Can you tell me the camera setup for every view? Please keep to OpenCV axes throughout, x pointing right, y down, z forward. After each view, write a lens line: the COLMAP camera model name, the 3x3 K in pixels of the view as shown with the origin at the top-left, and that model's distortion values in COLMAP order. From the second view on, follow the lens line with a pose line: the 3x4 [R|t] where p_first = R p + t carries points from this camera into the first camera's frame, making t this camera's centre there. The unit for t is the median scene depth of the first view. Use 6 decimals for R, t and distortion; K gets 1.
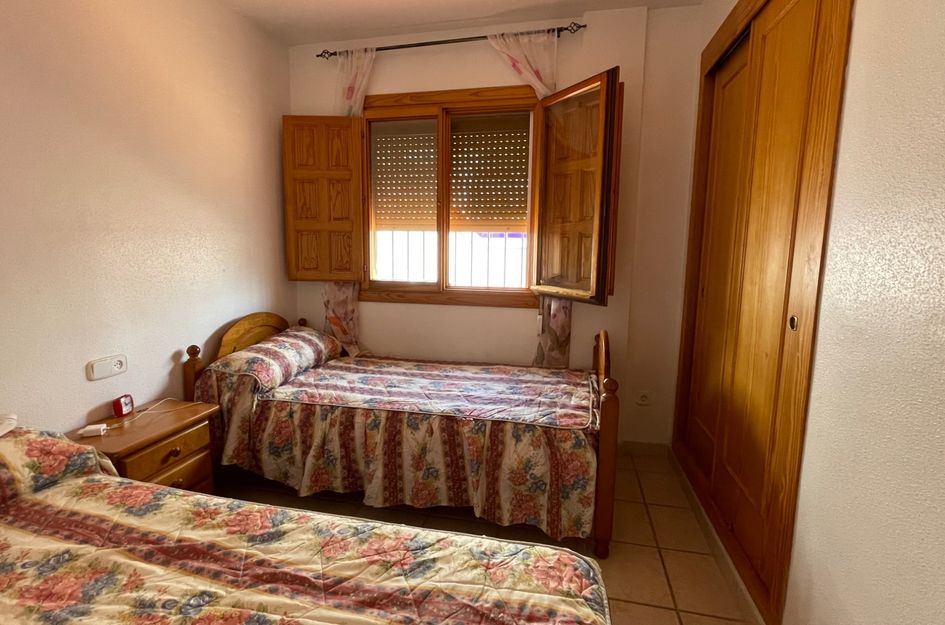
lens RADIAL K [[446.4, 0, 470.7], [0, 446.4, 303.0], [0, 0, 1]] dist [-0.003249, 0.002233]
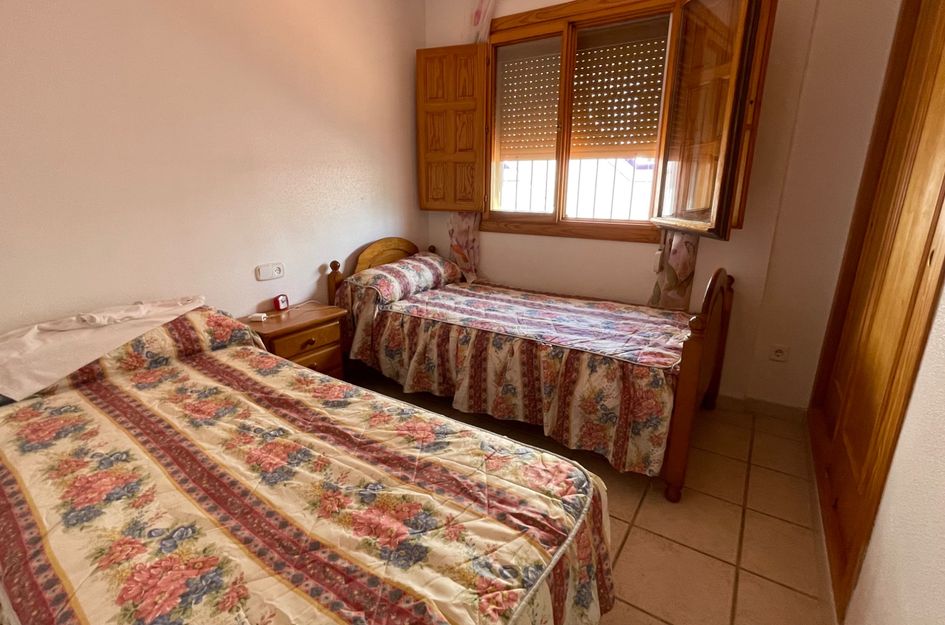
lens RADIAL K [[446.4, 0, 470.7], [0, 446.4, 303.0], [0, 0, 1]] dist [-0.003249, 0.002233]
pose [[0.932446, 0.085930, -0.350943, 0.178571], [-0.038413, 0.989379, 0.140193, 0.027829], [0.359262, -0.117242, 0.925843, -0.001138]]
